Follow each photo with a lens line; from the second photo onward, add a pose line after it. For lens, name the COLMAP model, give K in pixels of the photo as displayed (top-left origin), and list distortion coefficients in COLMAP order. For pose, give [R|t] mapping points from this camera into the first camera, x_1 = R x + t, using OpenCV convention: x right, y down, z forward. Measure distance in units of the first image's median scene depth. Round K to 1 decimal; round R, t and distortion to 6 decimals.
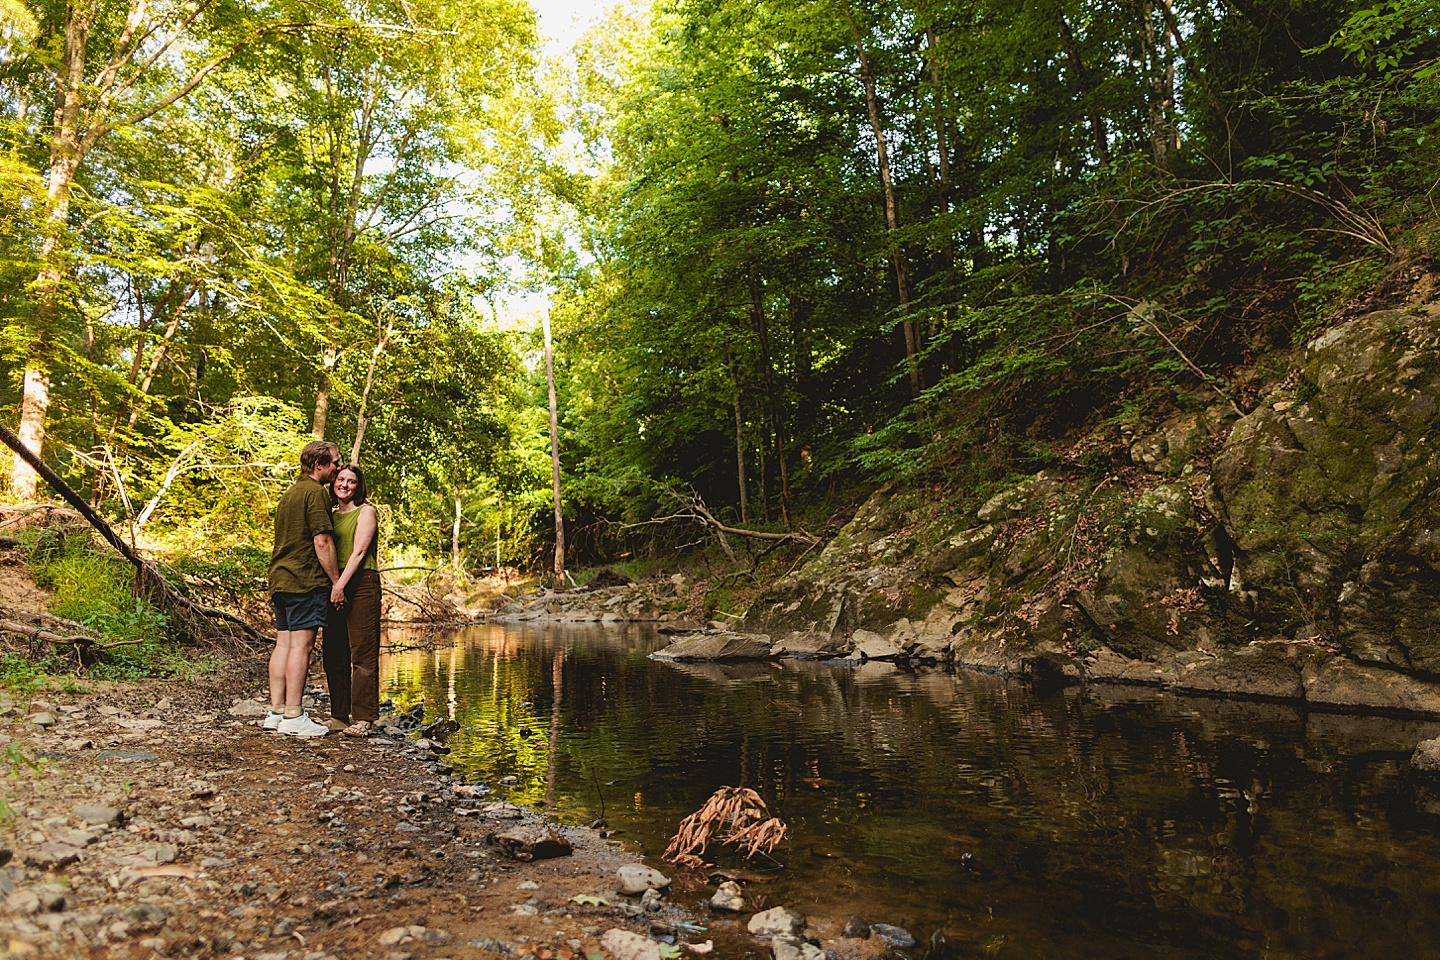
lens RADIAL K [[985.5, 0, 741.1], [0, 985.5, 472.4], [0, 0, 1]] dist [0.006437, -0.003105]
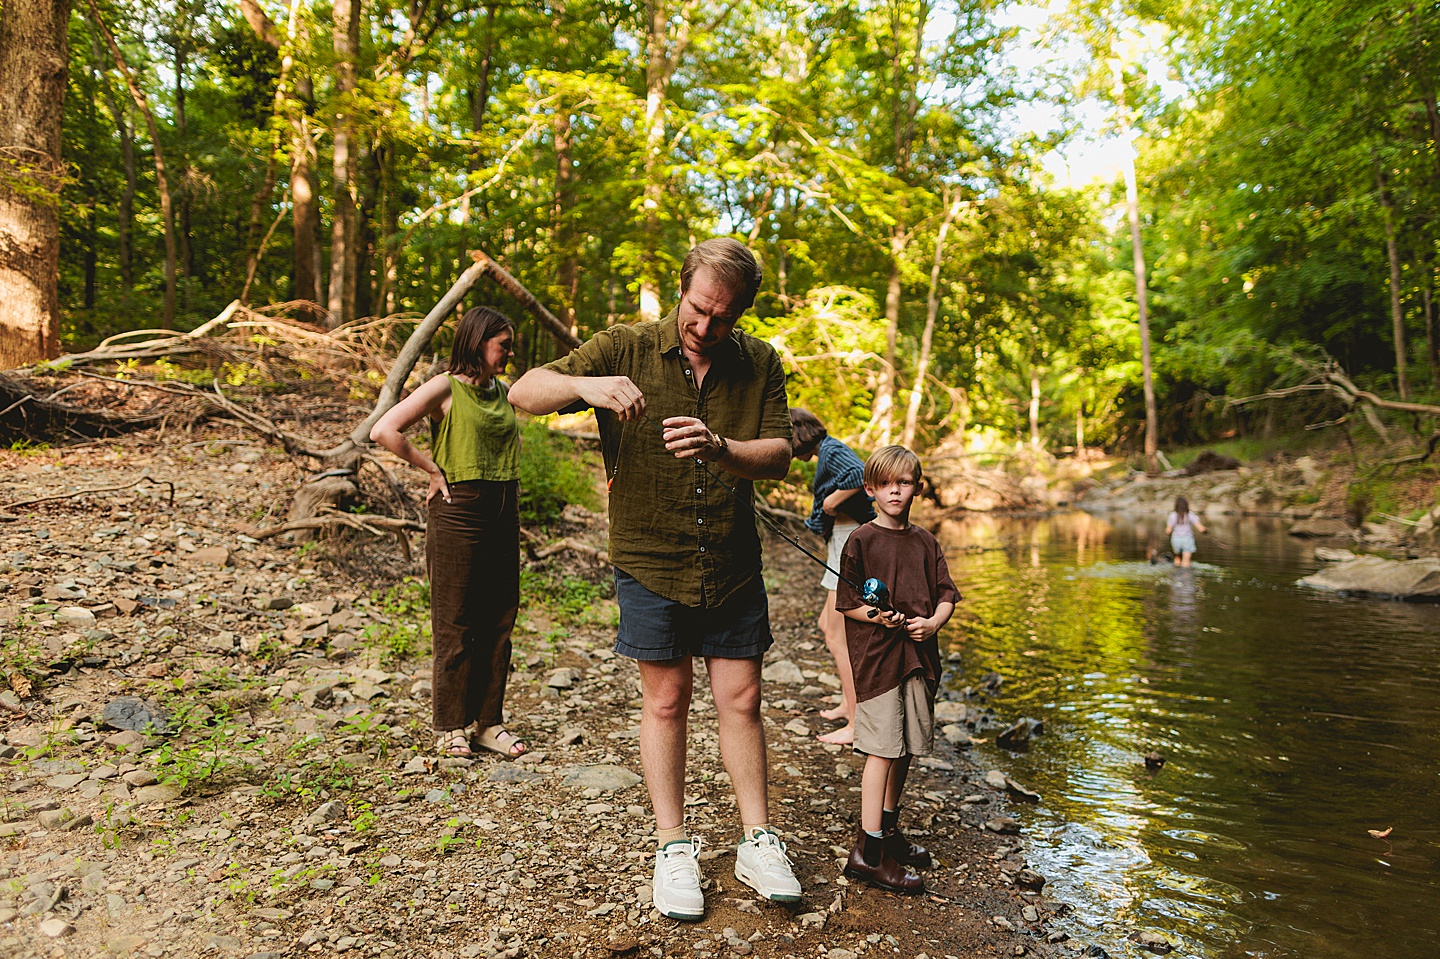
lens RADIAL K [[1022.2, 0, 737.7], [0, 1022.2, 456.7], [0, 0, 1]] dist [0.003040, -0.001440]
pose [[0.845415, -0.003637, -0.534098, -0.019793], [0.059621, 0.994370, 0.087602, -0.002136], [0.530772, -0.105903, 0.840872, 0.069345]]
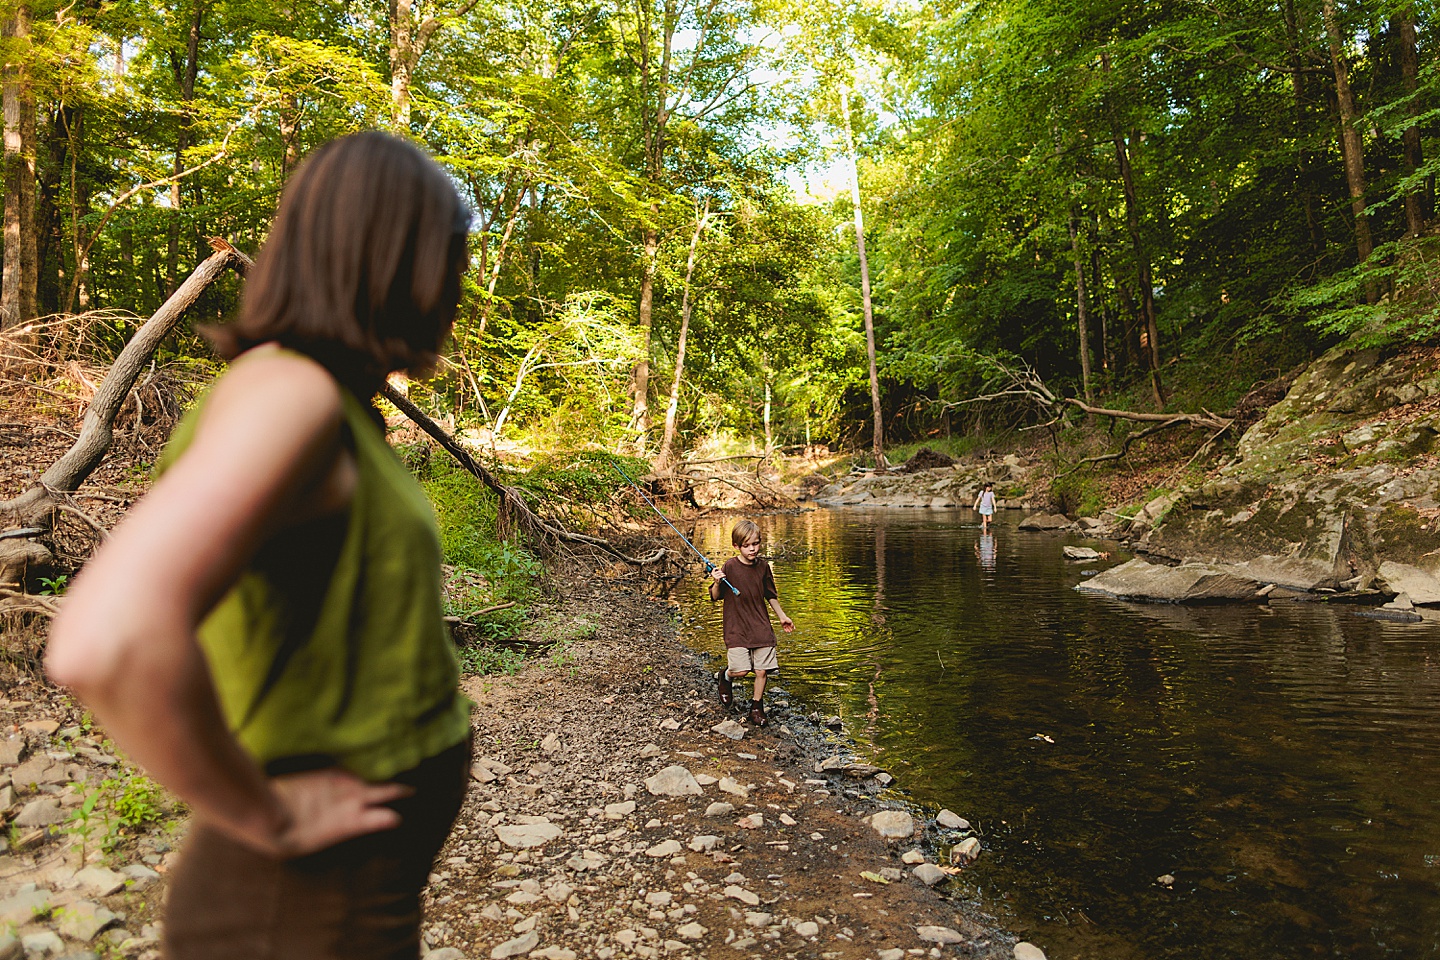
lens RADIAL K [[985.5, 0, 741.1], [0, 985.5, 472.4], [0, 0, 1]] dist [0.006437, -0.003105]
pose [[0.953795, -0.011361, -0.300245, -0.061764], [0.049242, 0.991684, 0.118906, -0.007629], [0.296397, -0.128197, 0.946422, 0.100846]]
